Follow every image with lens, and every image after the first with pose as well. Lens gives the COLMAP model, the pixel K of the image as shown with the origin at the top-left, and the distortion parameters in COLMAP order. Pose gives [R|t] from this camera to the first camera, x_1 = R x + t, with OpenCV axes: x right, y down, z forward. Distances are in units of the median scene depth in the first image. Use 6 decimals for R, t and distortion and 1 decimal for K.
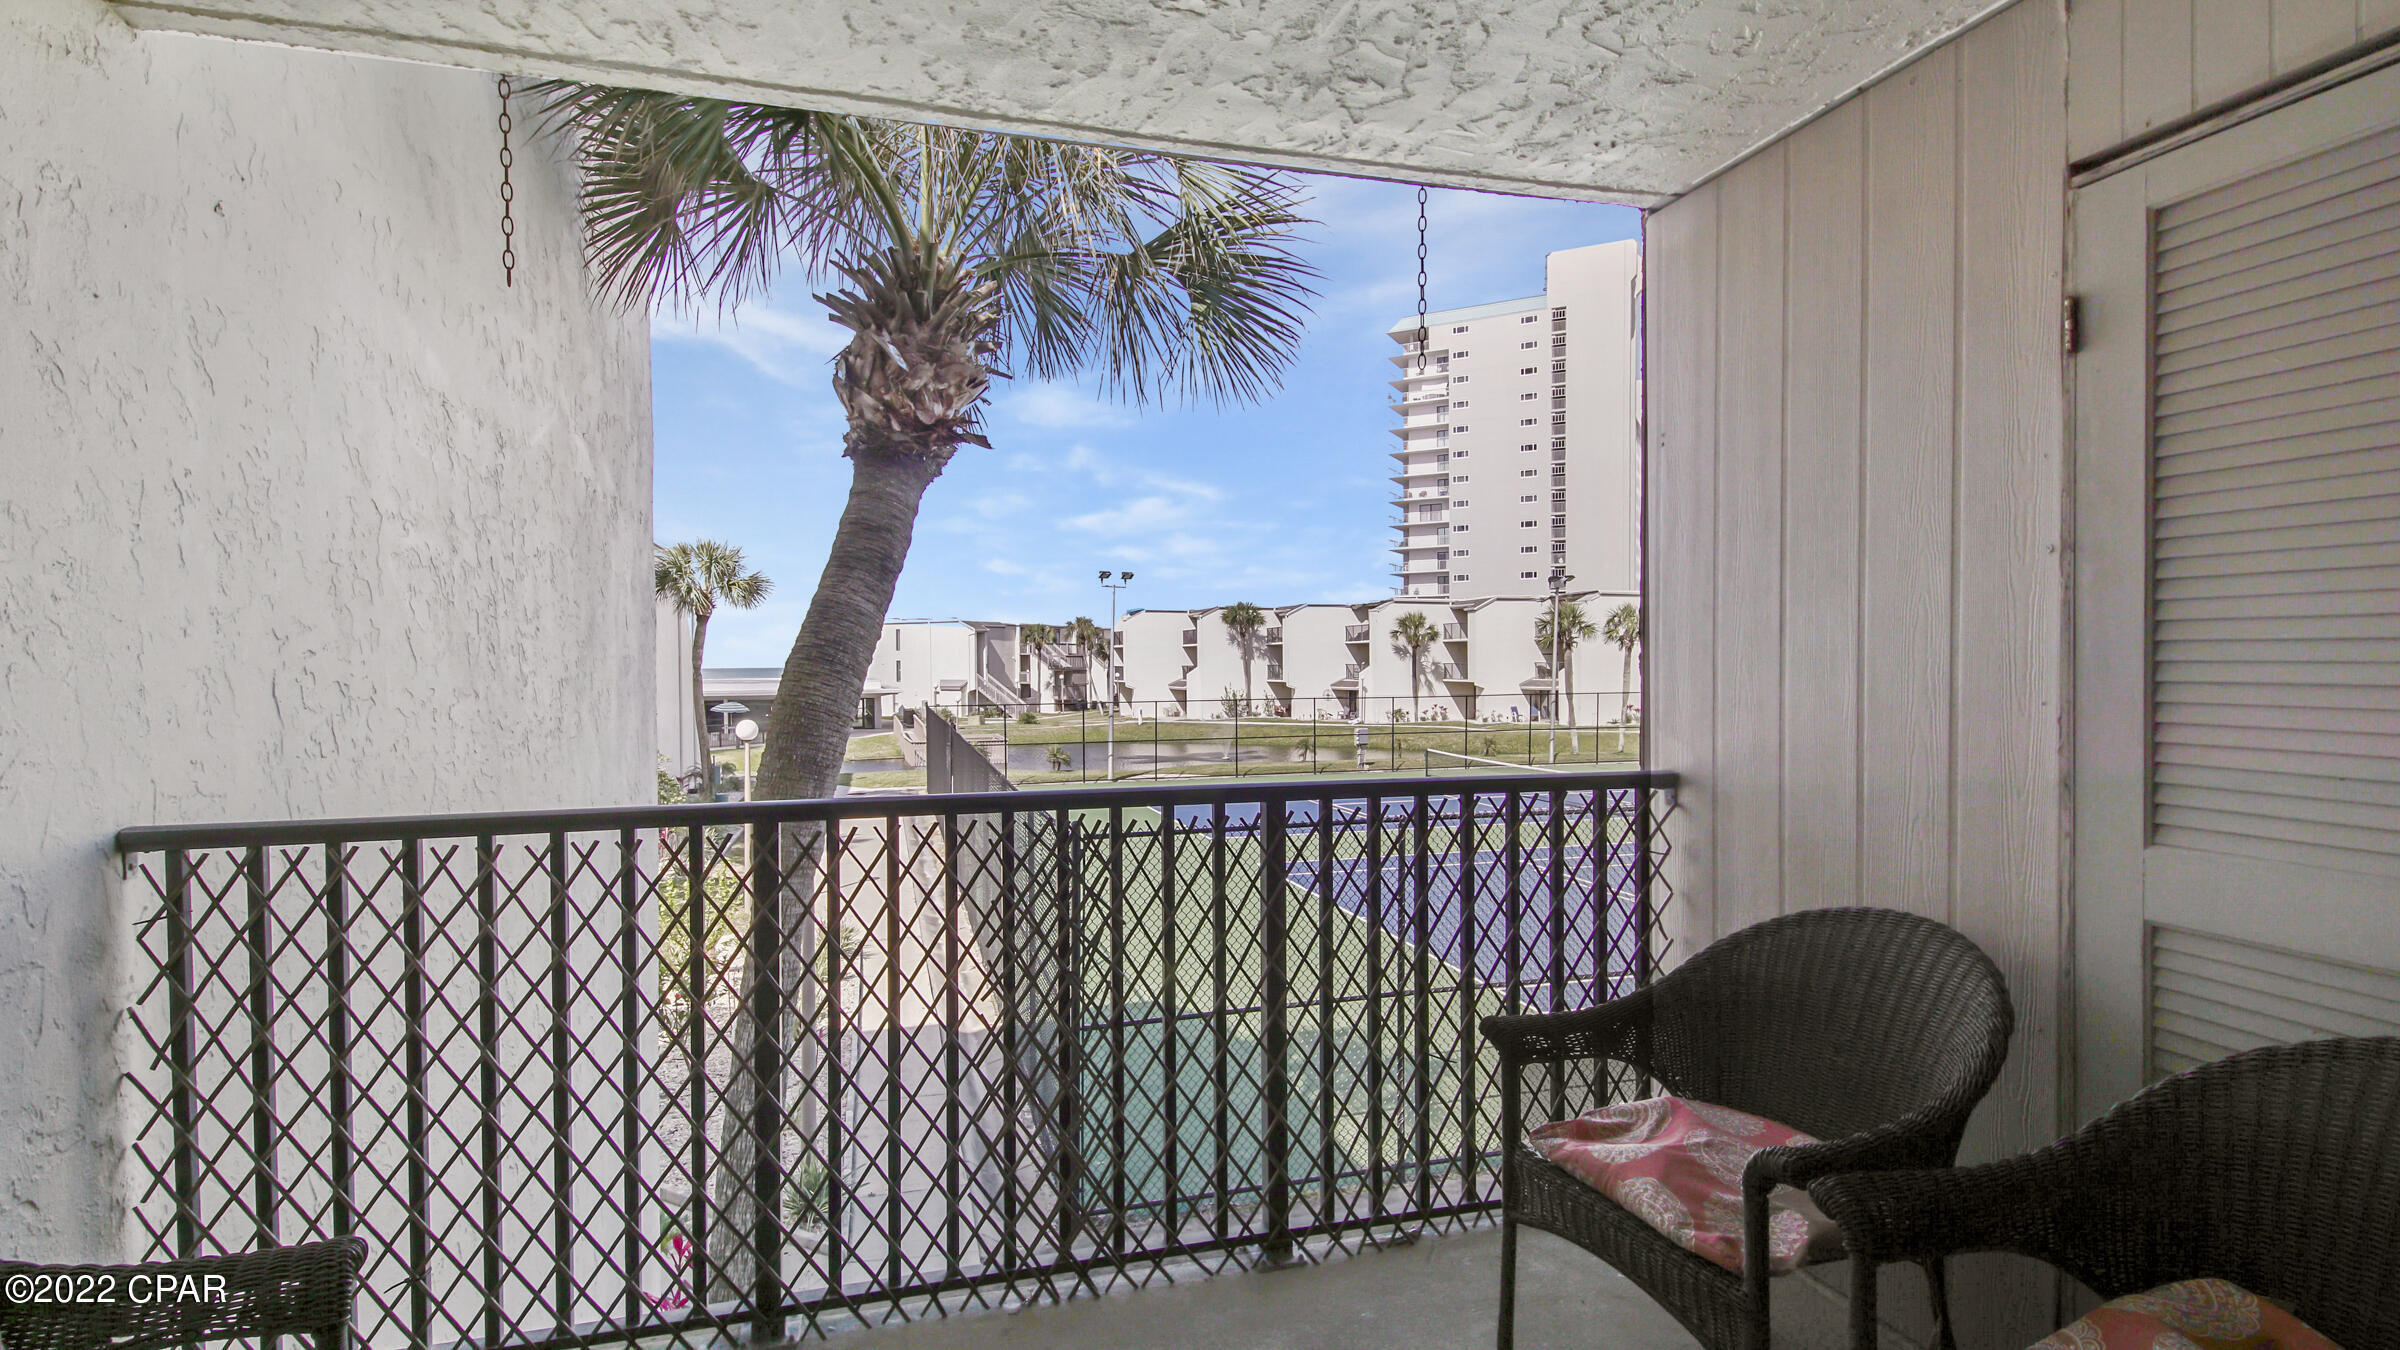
lens RADIAL K [[1119.6, 0, 1228.1], [0, 1119.6, 710.4], [0, 0, 1]] dist [0.024729, -0.006821]
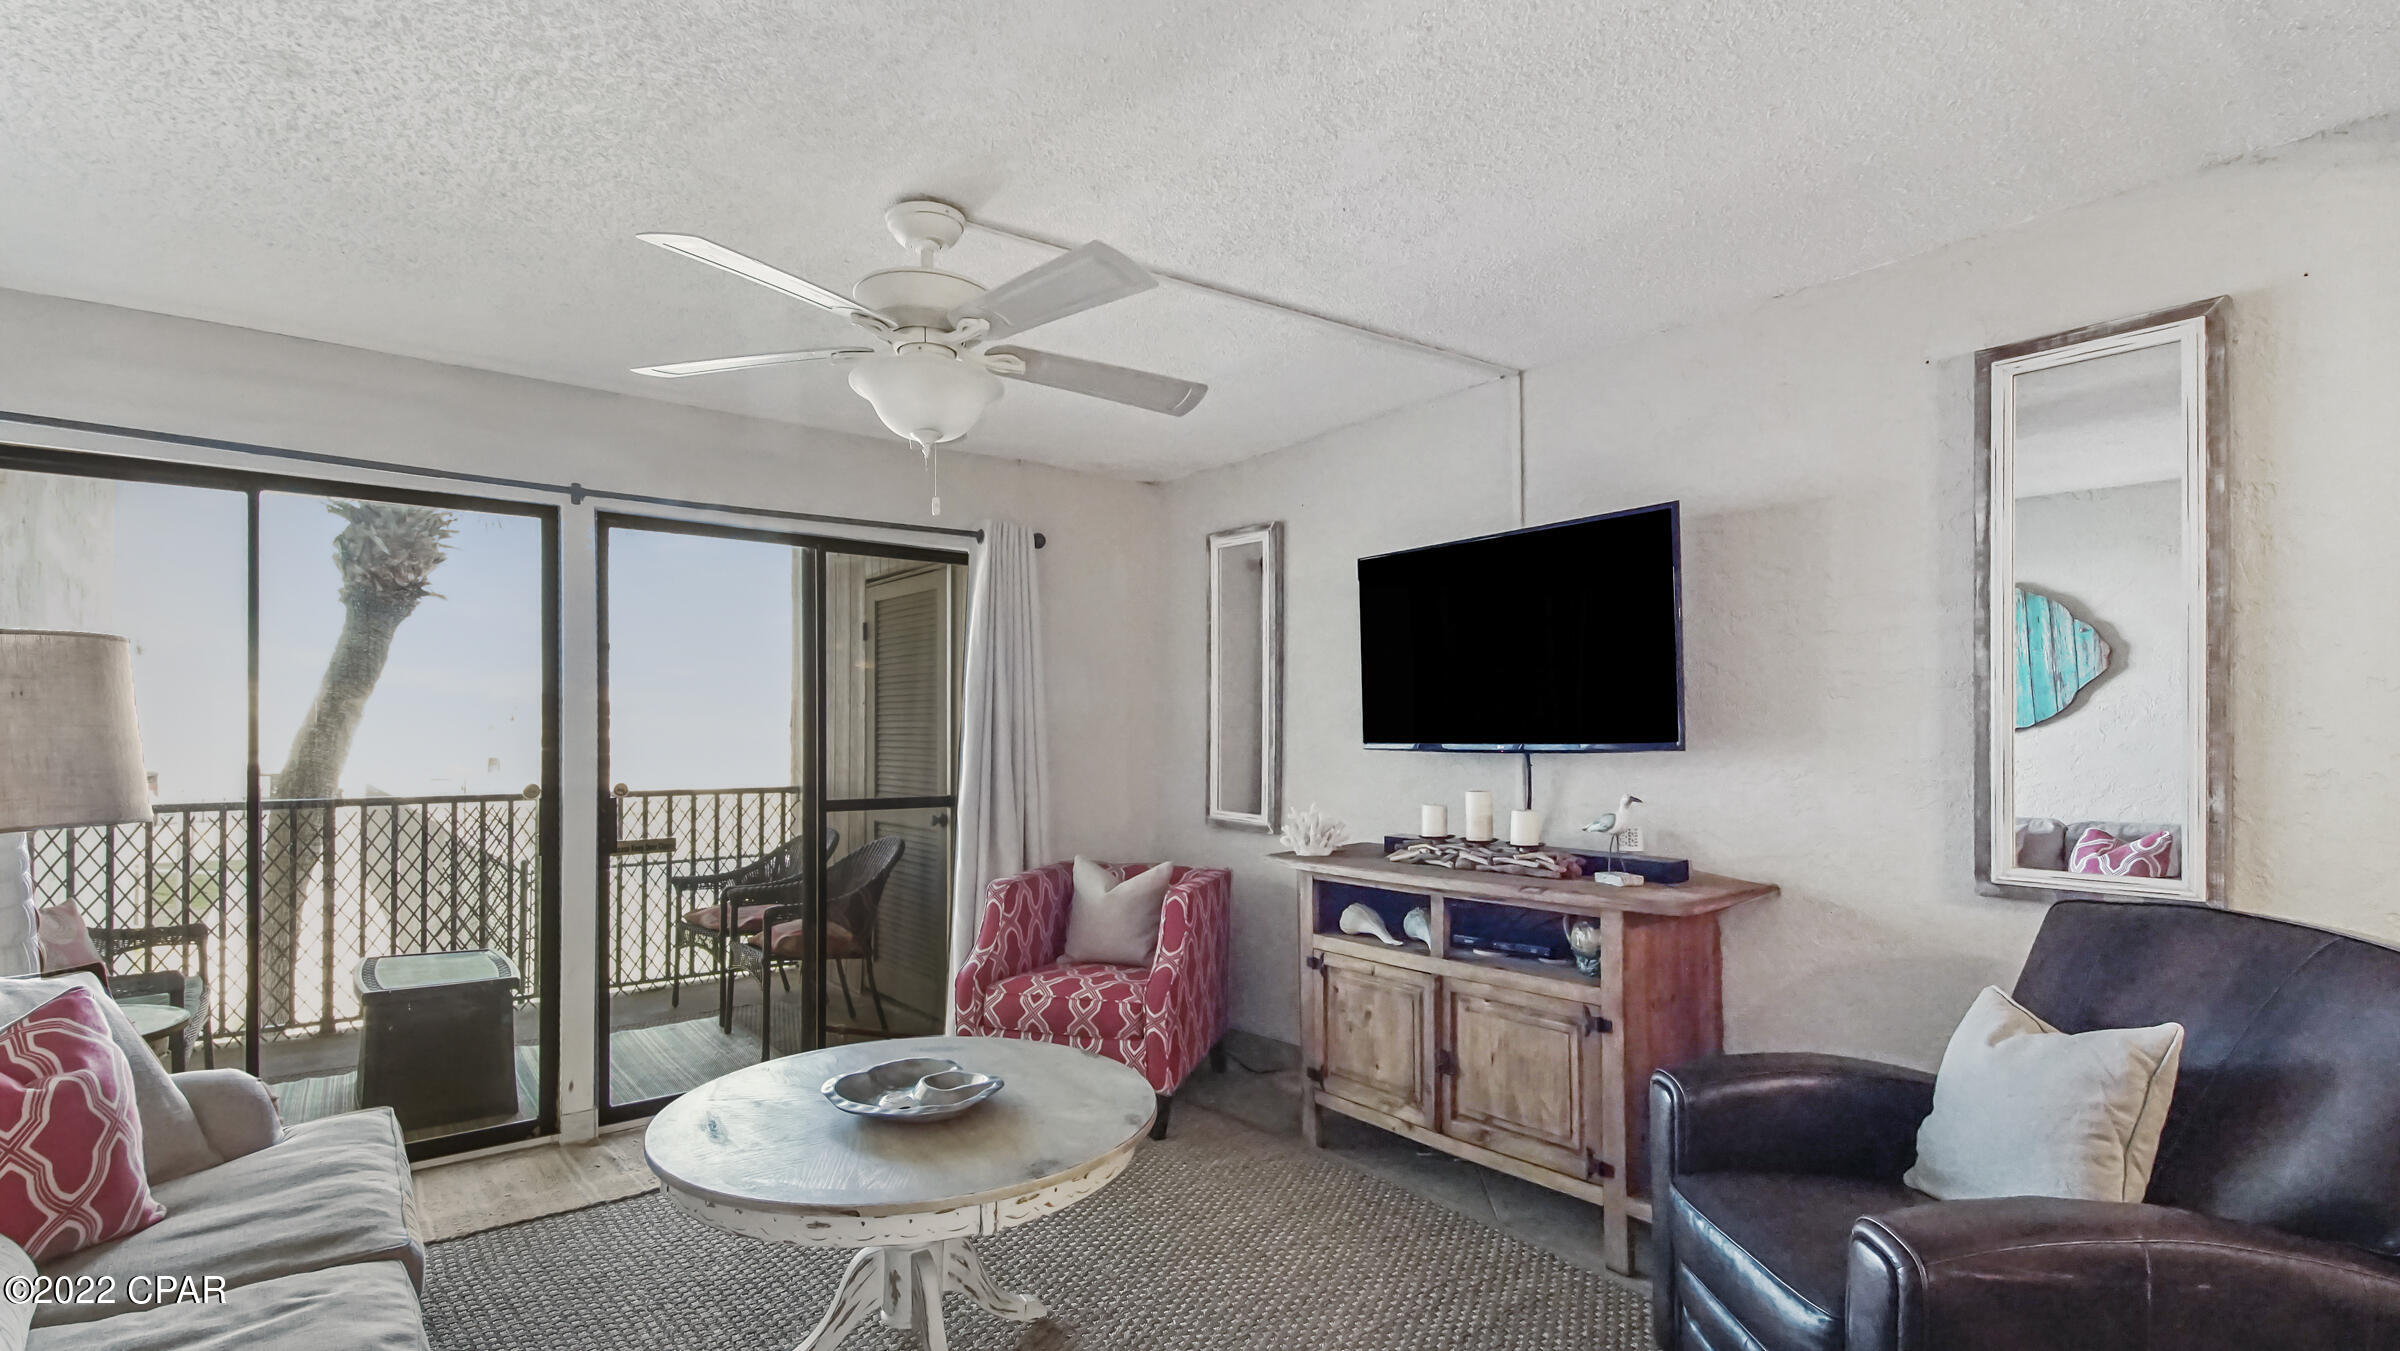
lens RADIAL K [[1119.6, 0, 1204.5], [0, 1119.6, 723.4], [0, 0, 1]] dist [0.024729, -0.006821]
pose [[0.926182, 0.013117, 0.376849, 0.341744], [0.009107, 0.998325, -0.057132, 0.076071], [-0.376967, 0.056347, 0.924511, -1.685365]]
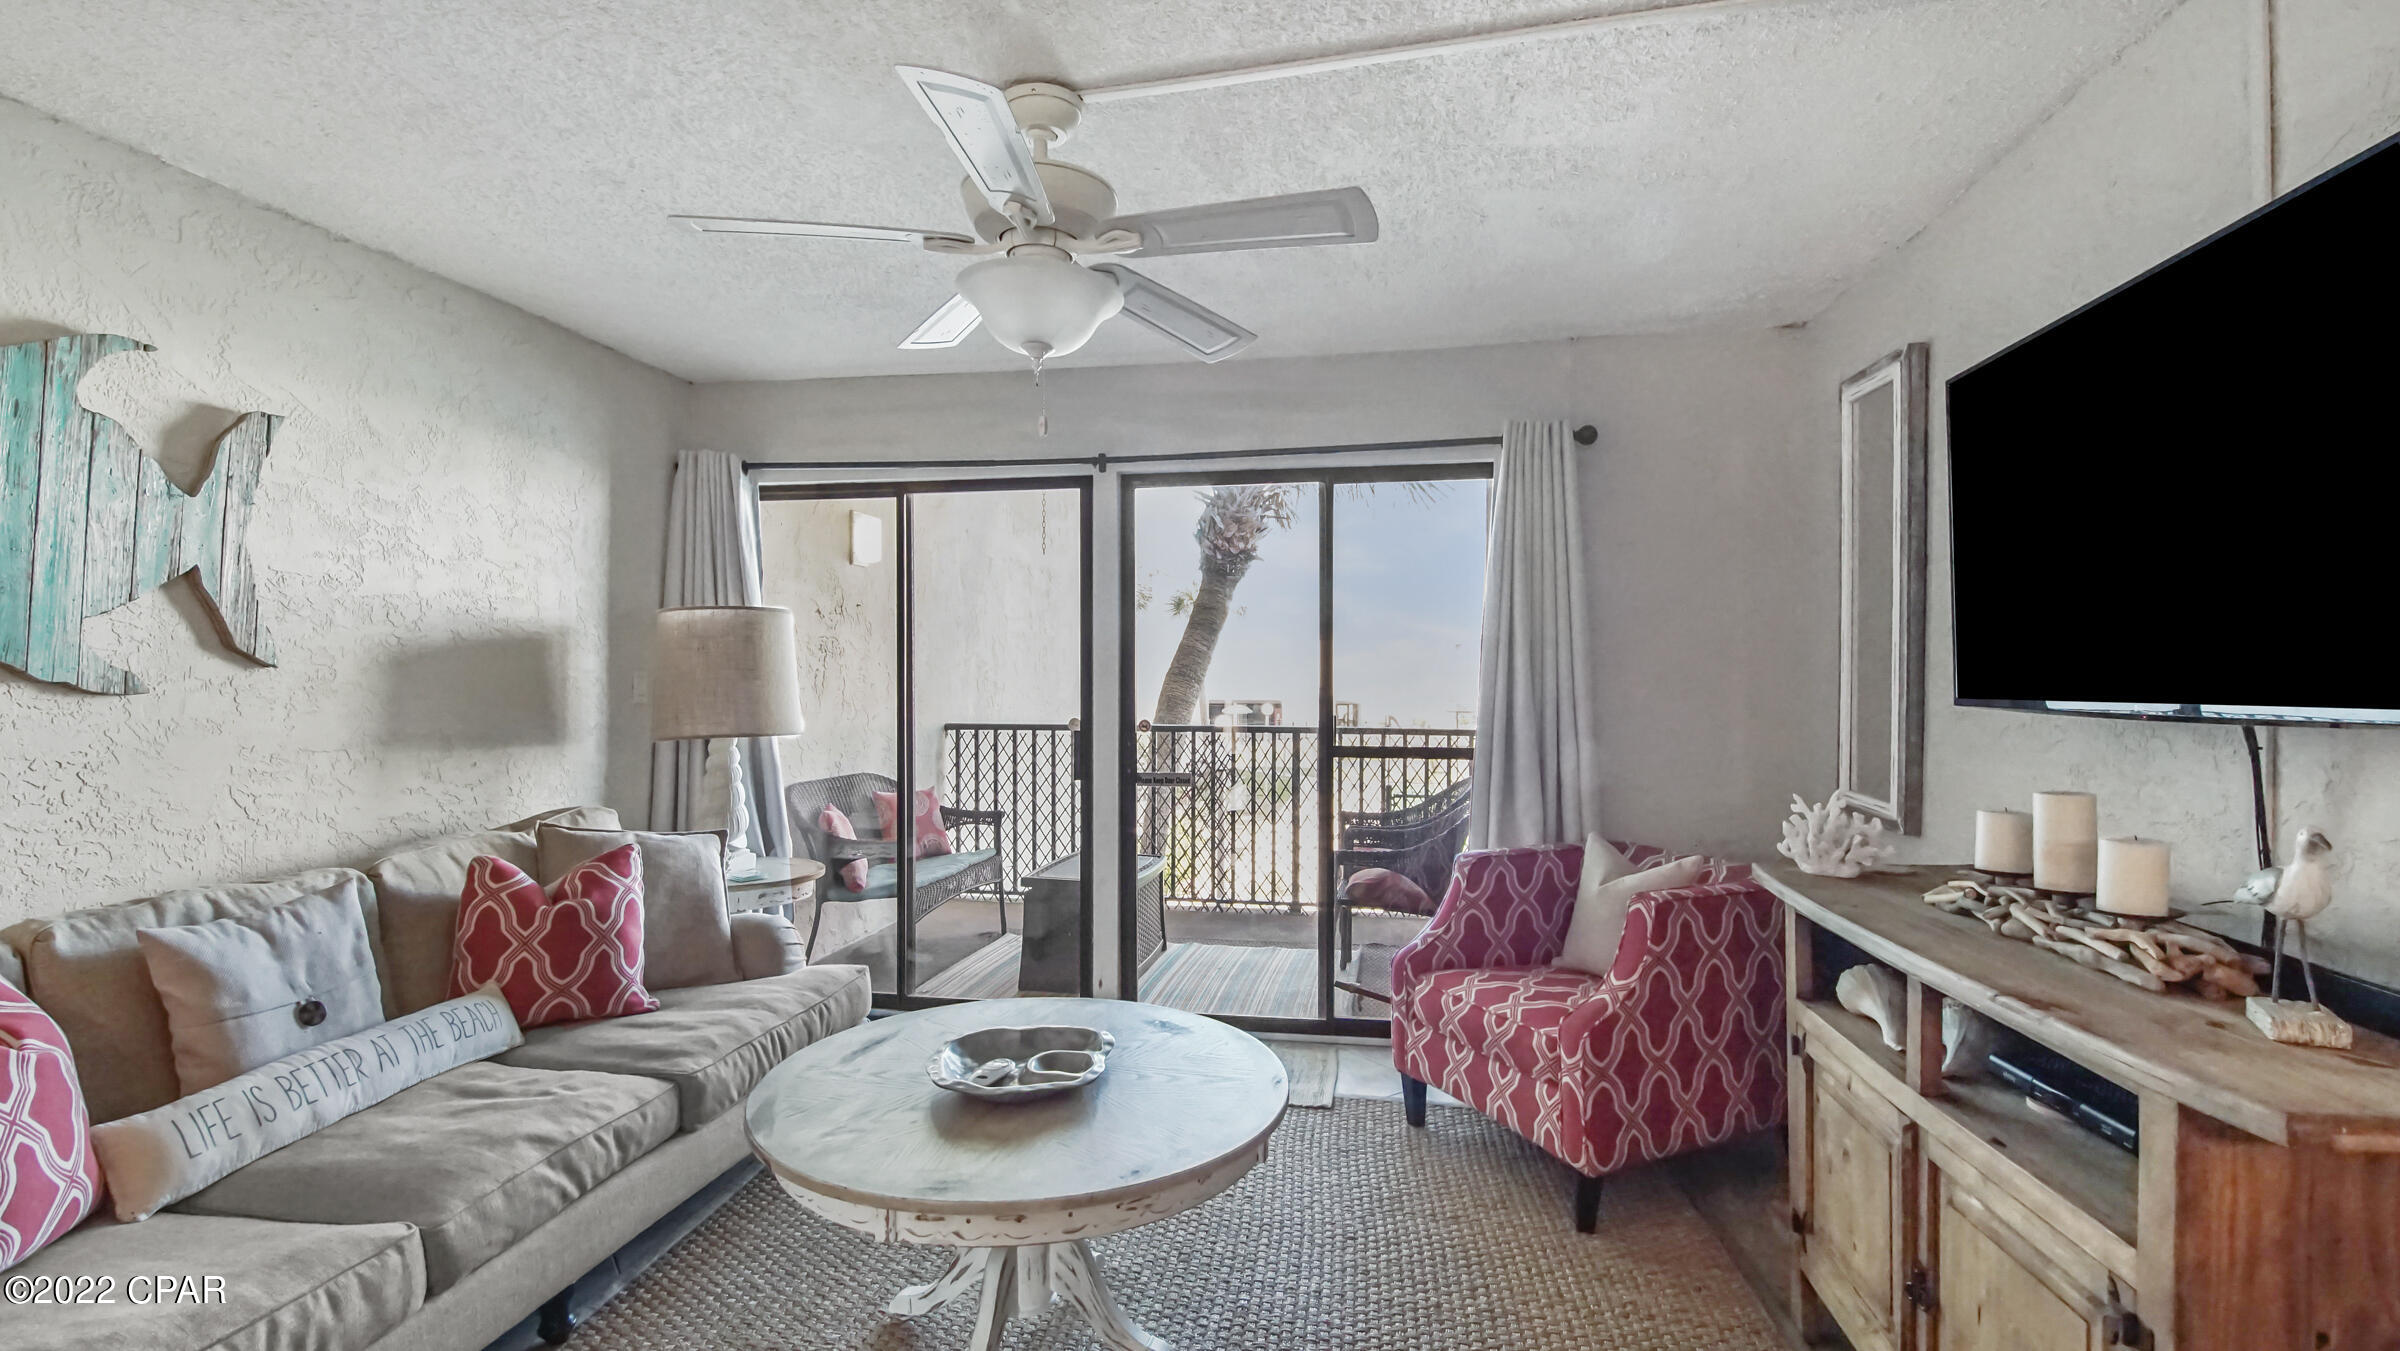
lens RADIAL K [[1119.6, 0, 1185.1], [0, 1119.6, 685.0], [0, 0, 1]] dist [0.024729, -0.006821]
pose [[0.893652, 0.016292, -0.448464, 0.993340], [-0.032189, 0.999094, -0.027847, 0.053989], [0.447604, 0.039321, 0.893367, -1.430271]]
